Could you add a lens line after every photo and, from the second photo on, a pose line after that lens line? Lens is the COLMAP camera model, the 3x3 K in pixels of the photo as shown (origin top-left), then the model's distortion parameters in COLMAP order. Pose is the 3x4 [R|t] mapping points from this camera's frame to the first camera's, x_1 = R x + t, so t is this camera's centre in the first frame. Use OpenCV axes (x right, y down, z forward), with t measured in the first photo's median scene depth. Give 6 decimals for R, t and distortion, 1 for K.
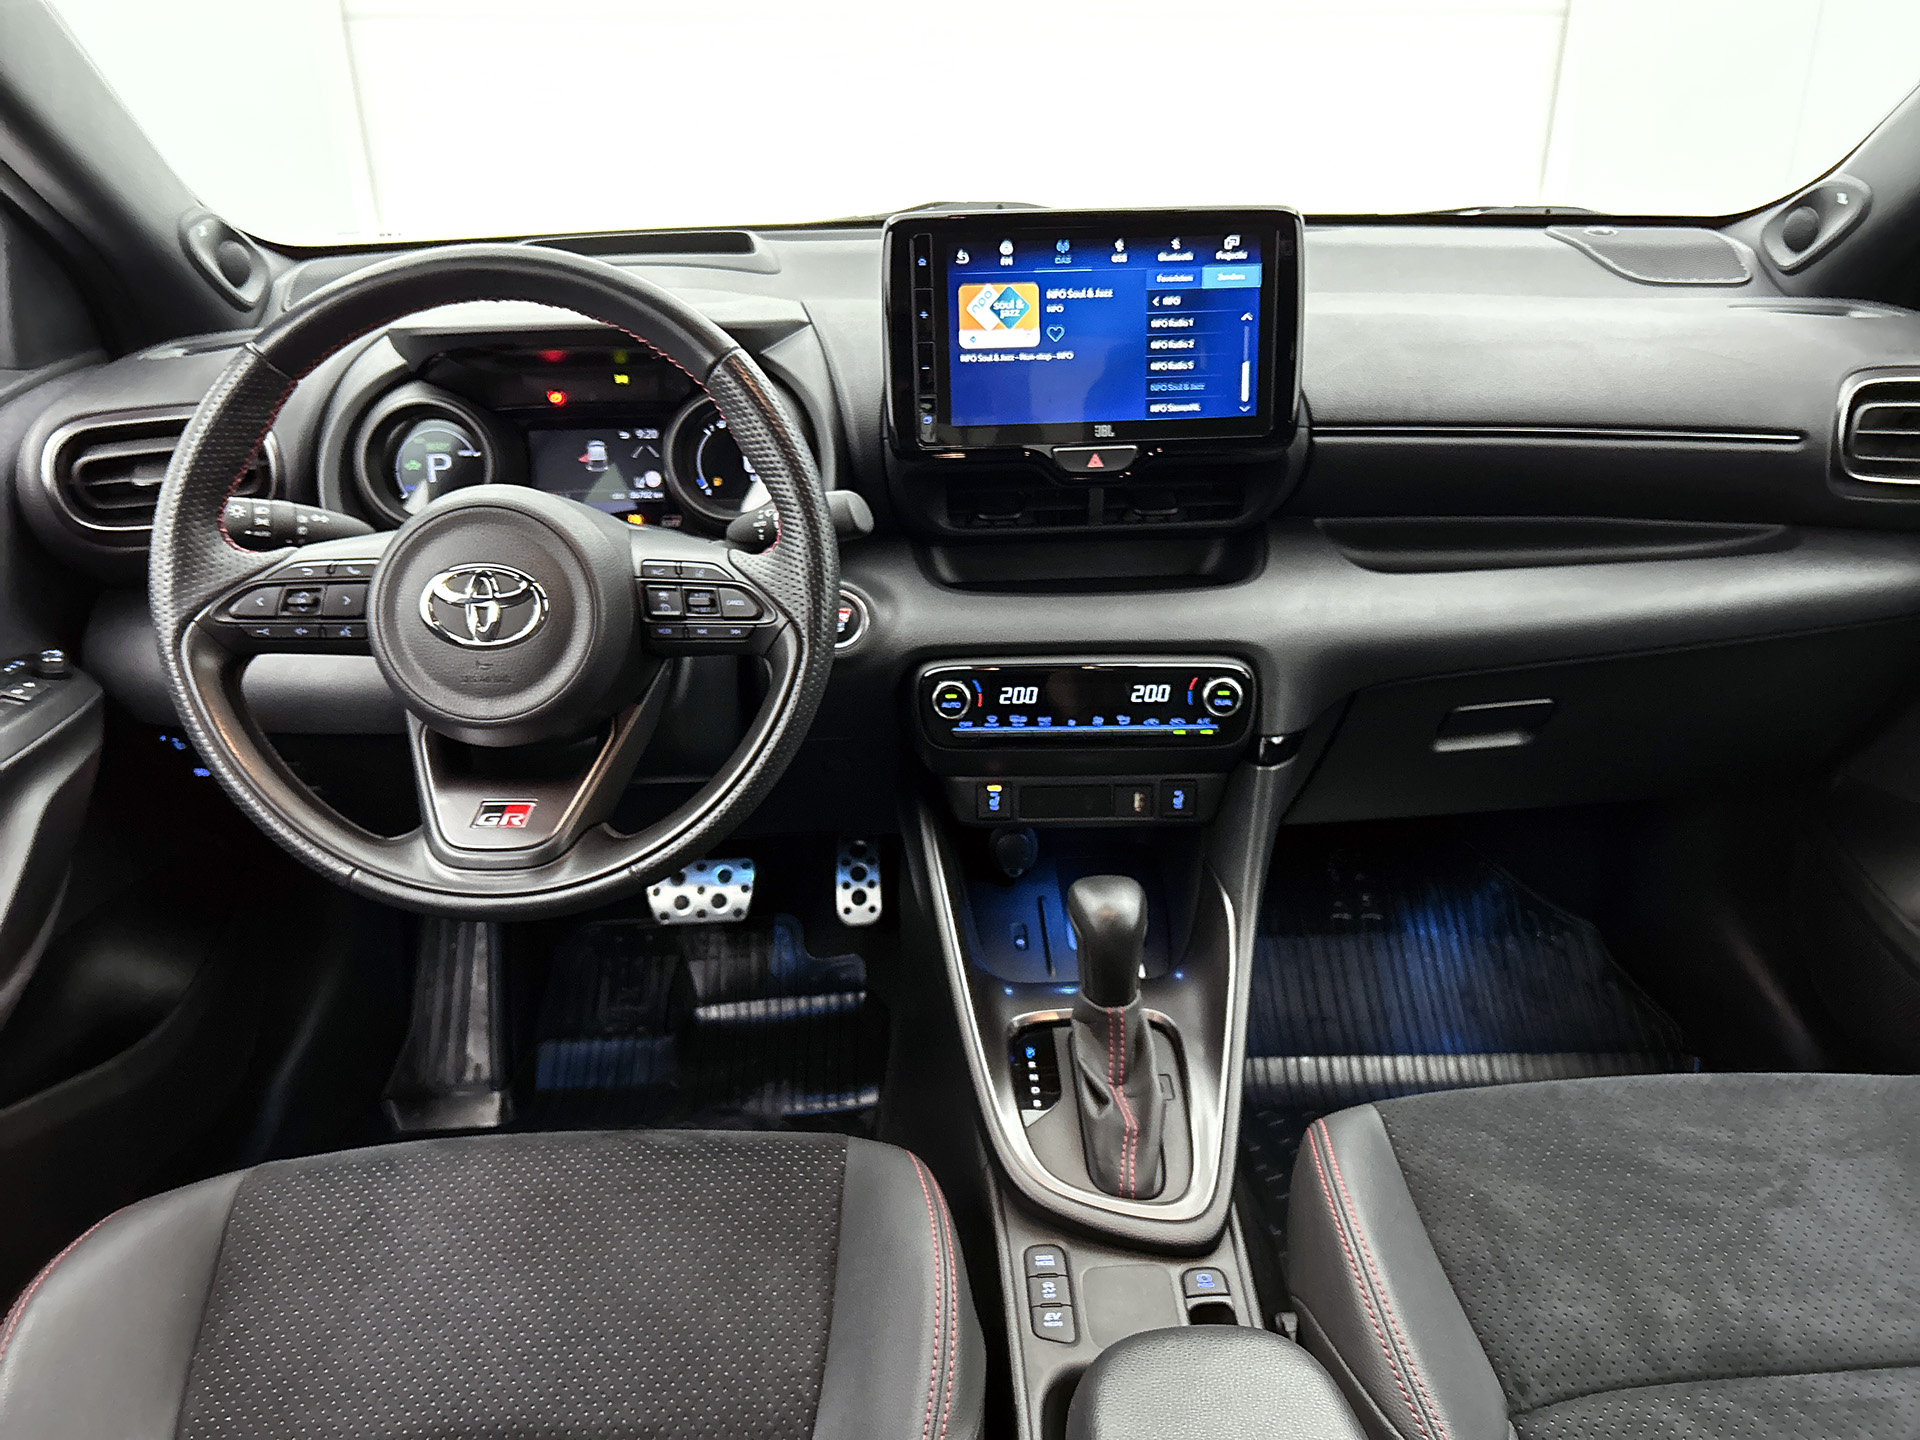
lens RADIAL K [[1424.1, 0, 953.6], [0, 1424.1, 718.3], [0, 0, 1]] dist [0.027518, -0.002775]
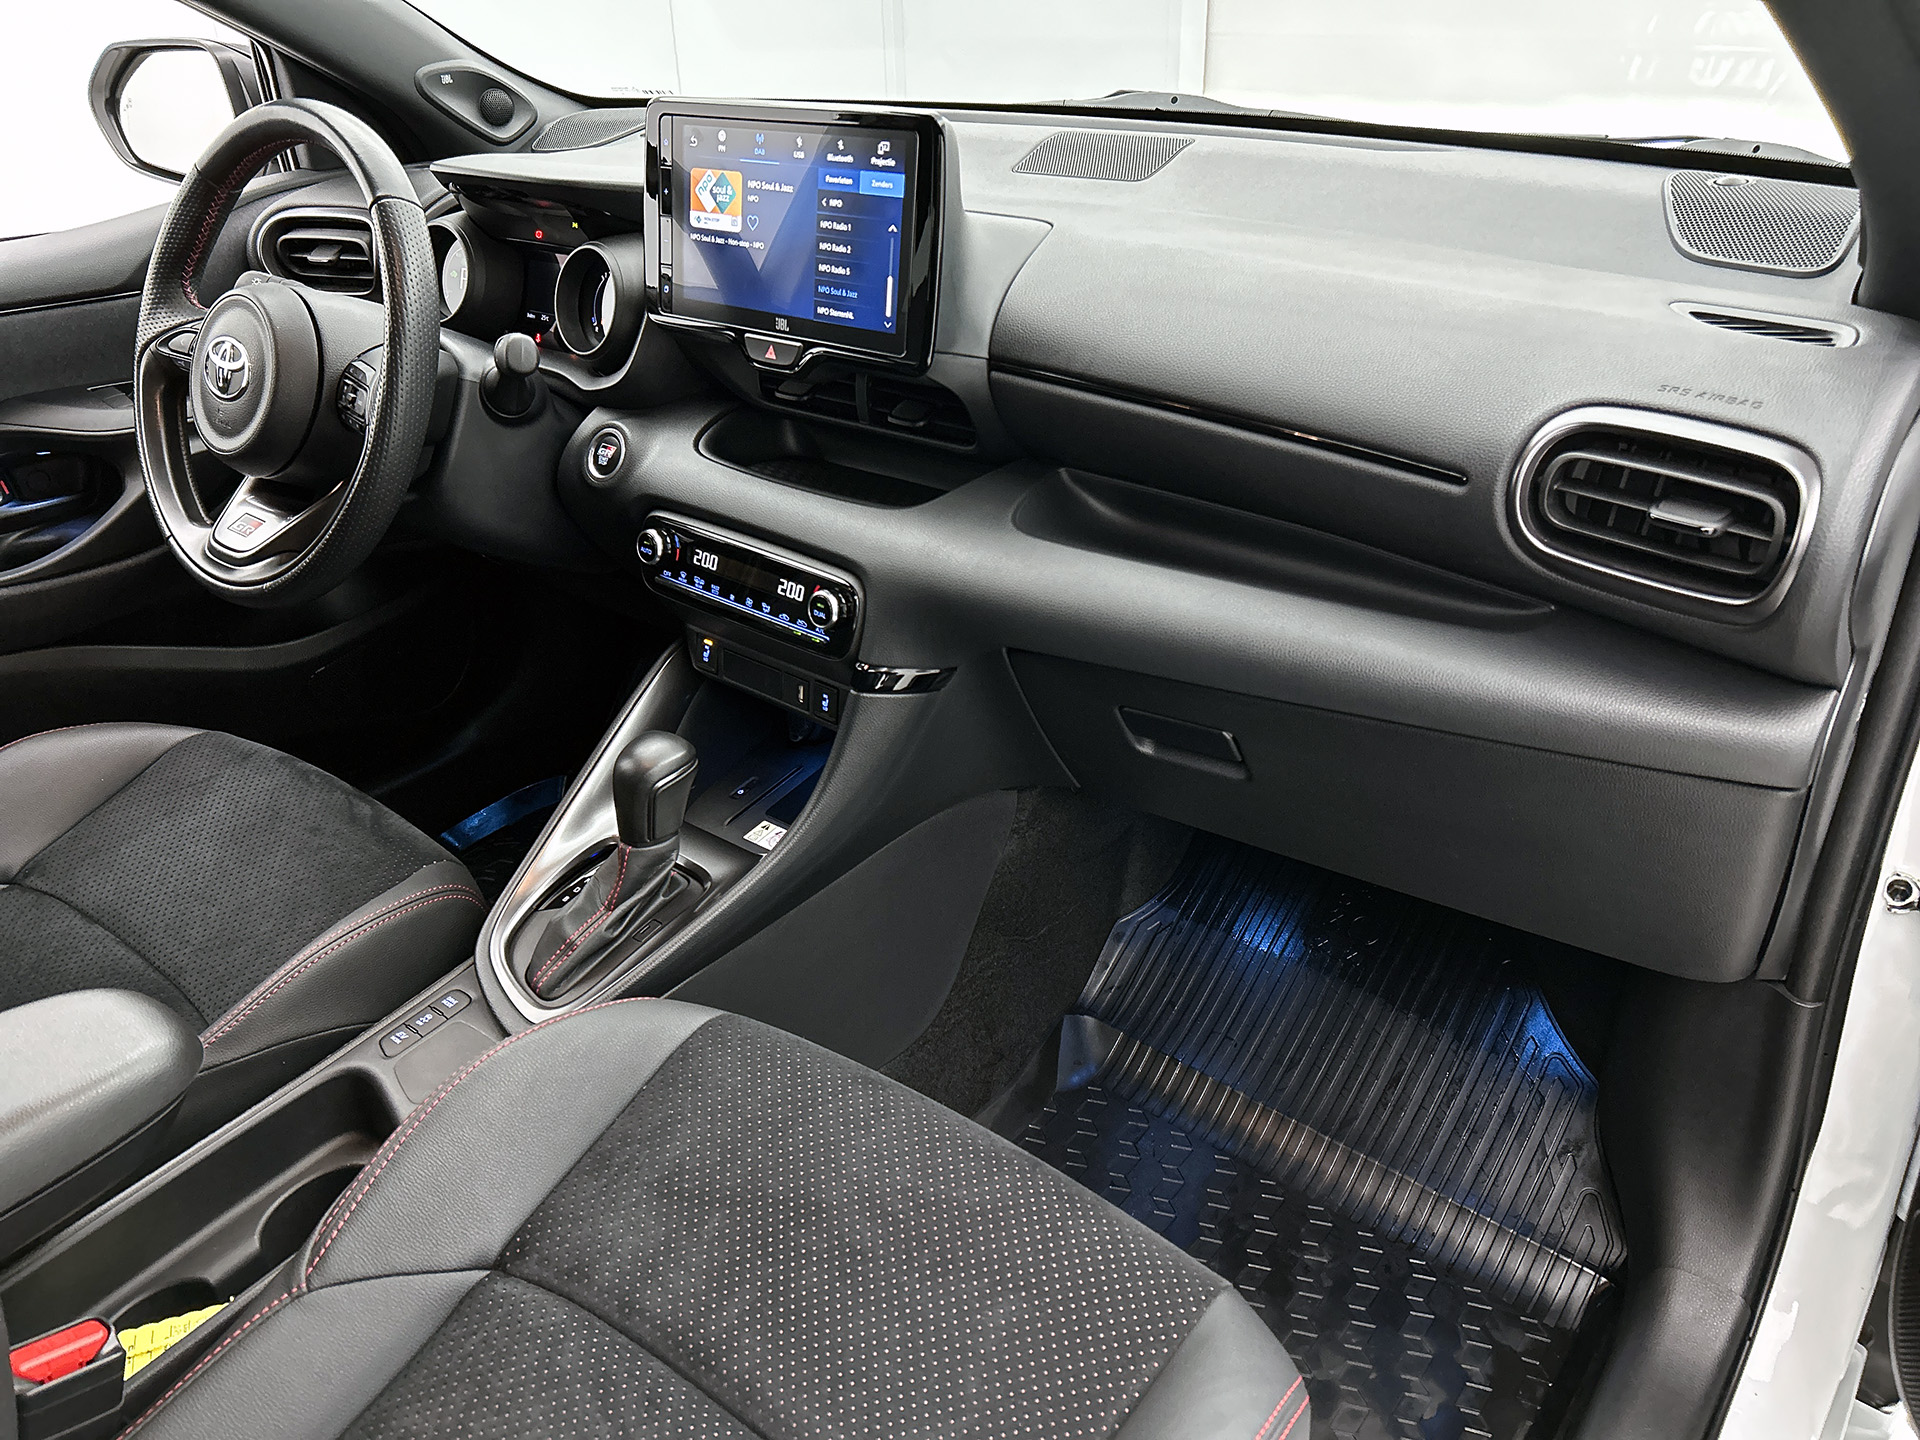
lens RADIAL K [[1437.2, 0, 946.2], [0, 1437.2, 717.0], [0, 0, 1]] dist [0.002057, 0.001296]
pose [[0.758035, 0.310544, -0.573538, 0.945088], [-0.258064, 0.950416, 0.173527, -0.155361], [0.598987, 0.016470, 0.800589, 0.270761]]
